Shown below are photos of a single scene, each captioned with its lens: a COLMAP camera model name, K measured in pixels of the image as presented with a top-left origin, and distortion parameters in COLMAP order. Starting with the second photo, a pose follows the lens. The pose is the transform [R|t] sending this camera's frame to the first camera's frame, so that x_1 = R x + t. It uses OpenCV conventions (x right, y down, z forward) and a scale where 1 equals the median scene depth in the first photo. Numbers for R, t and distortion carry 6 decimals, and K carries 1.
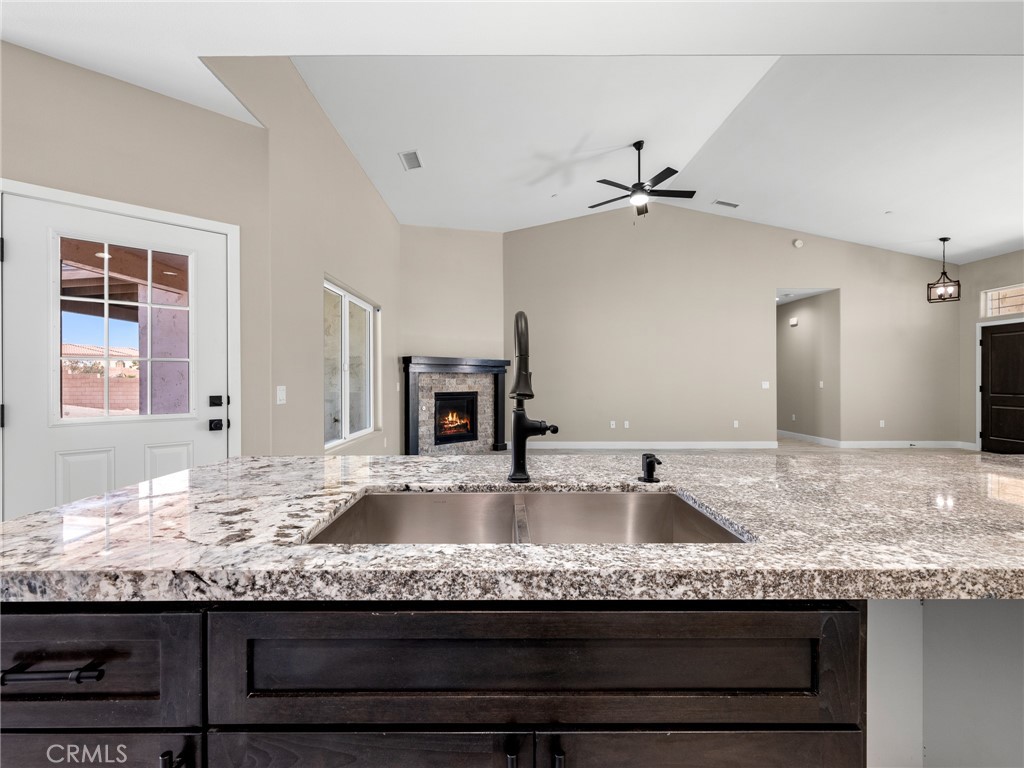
lens RADIAL K [[467.7, 0, 512.0], [0, 467.7, 384.0], [0, 0, 1]] dist [-0.000655, -0.000420]
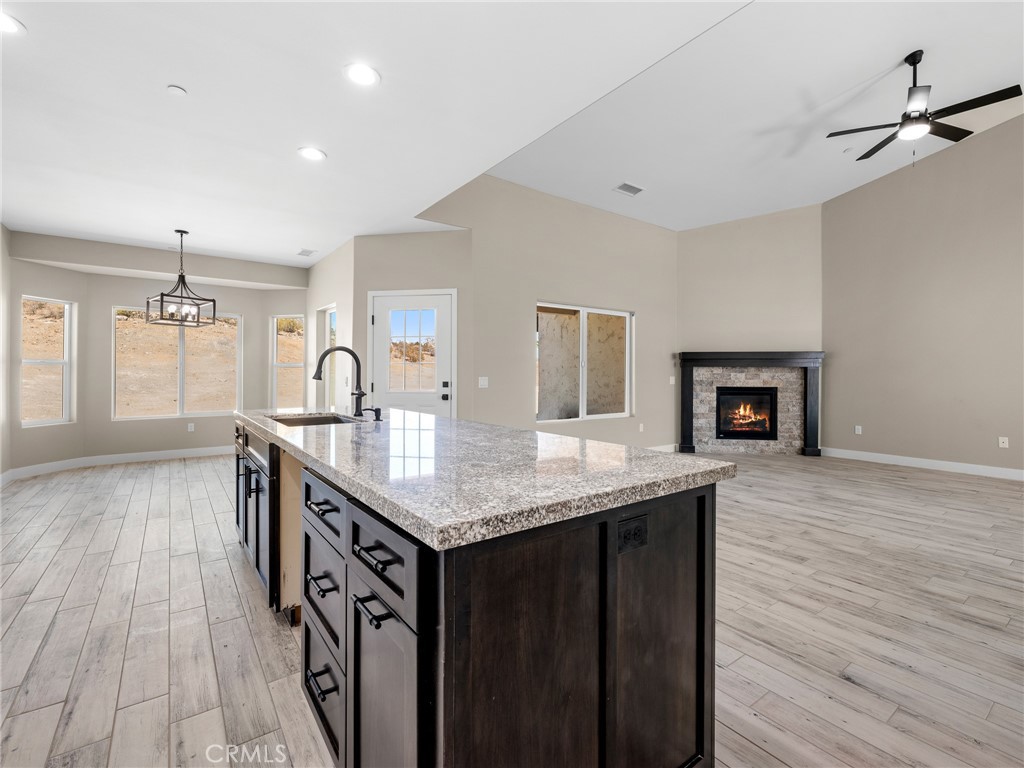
lens RADIAL K [[467.7, 0, 512.0], [0, 467.7, 384.0], [0, 0, 1]] dist [-0.000655, -0.000420]
pose [[0.595243, 0.019786, -0.803302, 0.393170], [-0.011359, 0.999804, 0.016208, 0.000565], [0.803465, -0.000523, 0.595351, 0.036841]]
